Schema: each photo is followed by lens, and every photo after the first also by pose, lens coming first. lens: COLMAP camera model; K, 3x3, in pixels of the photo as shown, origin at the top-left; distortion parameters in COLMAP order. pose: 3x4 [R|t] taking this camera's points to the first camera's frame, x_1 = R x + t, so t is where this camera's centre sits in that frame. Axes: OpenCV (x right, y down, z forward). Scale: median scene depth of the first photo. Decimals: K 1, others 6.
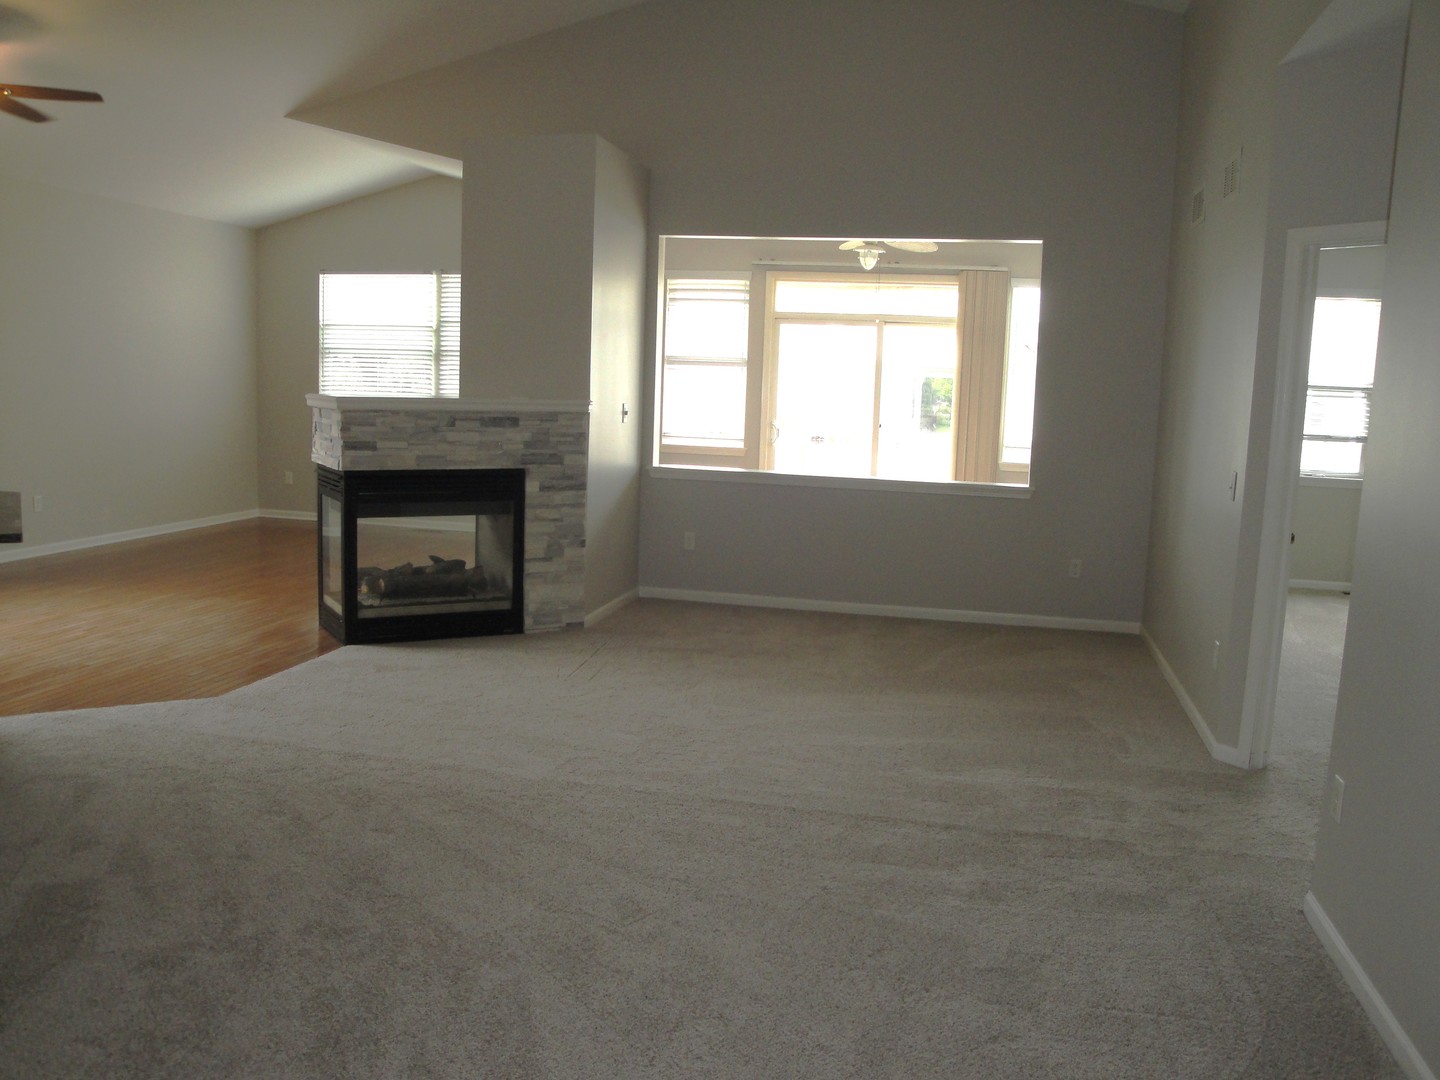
lens RADIAL K [[1178.8, 0, 724.8], [0, 1178.8, 543.1], [0, 0, 1]] dist [-0.164065, 0.136828]
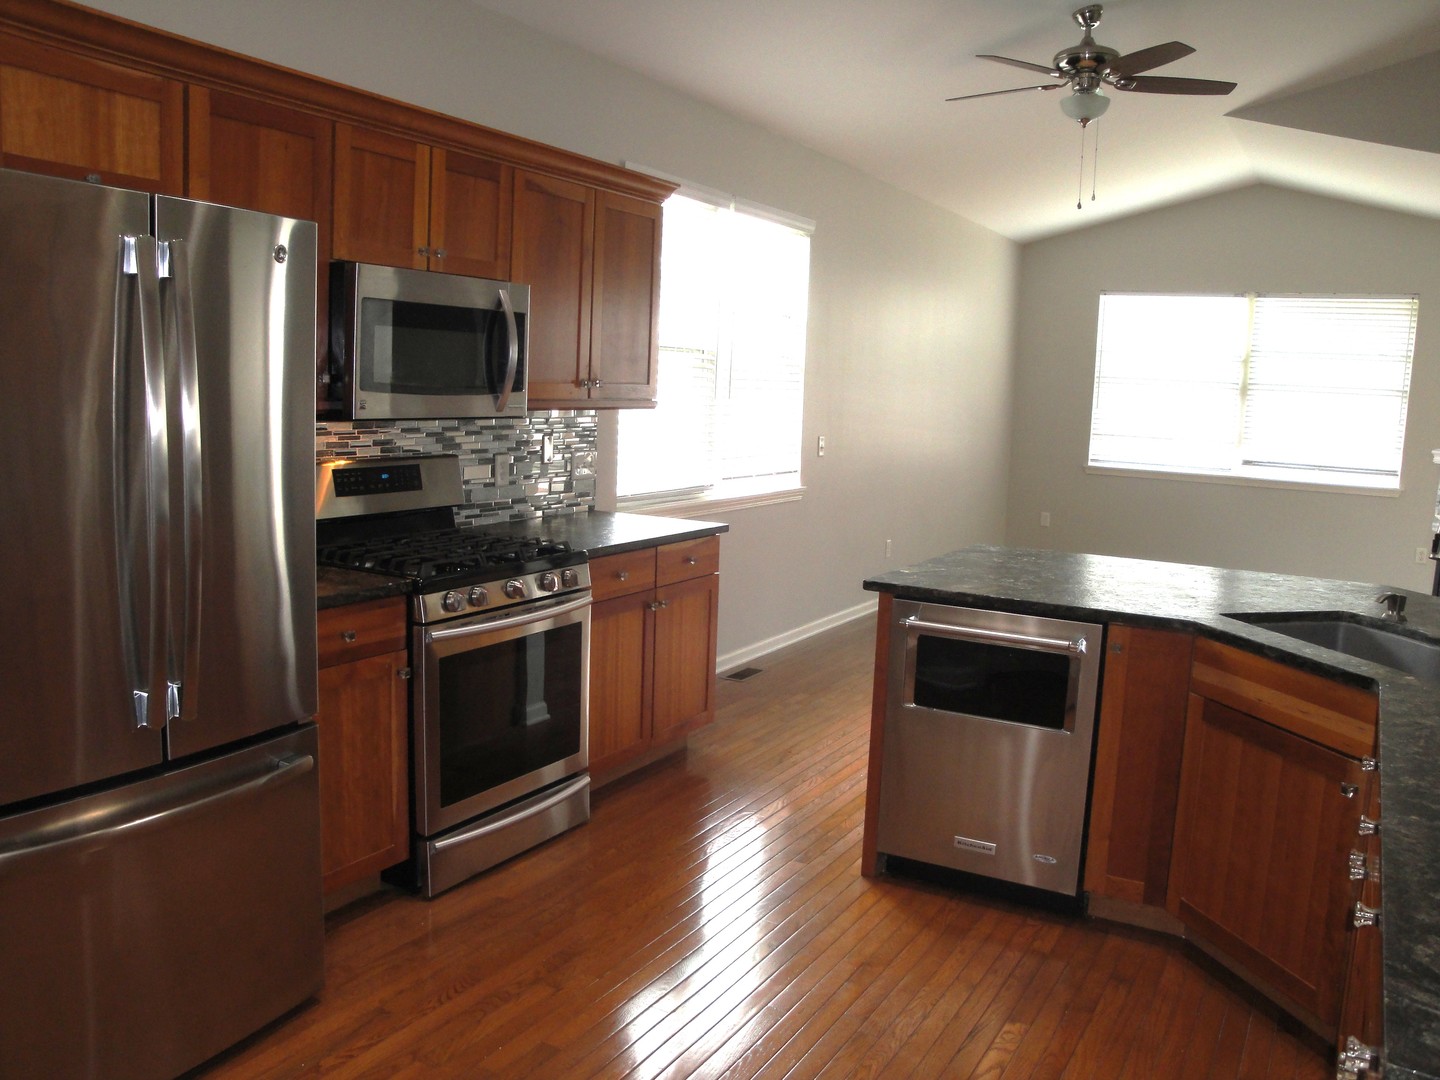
lens RADIAL K [[1178.8, 0, 720.5], [0, 1178.8, 565.1], [0, 0, 1]] dist [-0.164065, 0.136828]
pose [[0.958506, 0.043334, -0.281758, -0.403521], [-0.041604, 0.999061, 0.012123, -0.023405], [0.282019, 0.000102, 0.959409, 0.060149]]
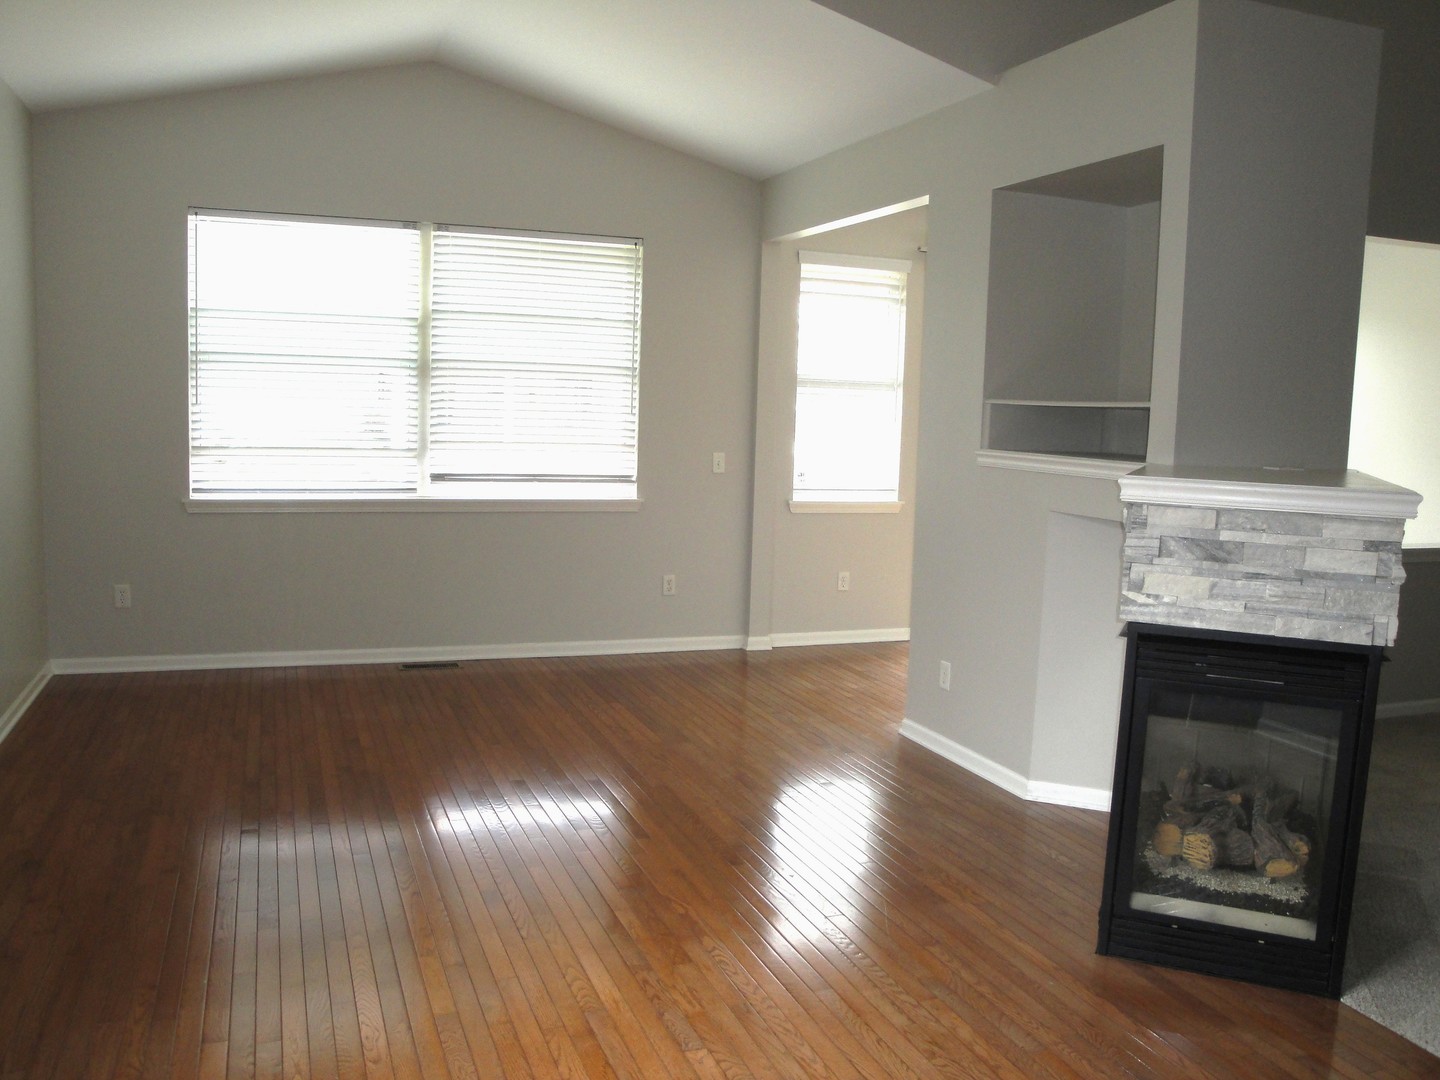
lens RADIAL K [[1178.8, 0, 715.9], [0, 1178.8, 541.2], [0, 0, 1]] dist [-0.164065, 0.136828]
pose [[0.829981, -0.073174, 0.552971, -0.487413], [0.073175, 0.997074, 0.022109, -0.081480], [-0.552971, 0.022114, 0.832907, 0.460378]]
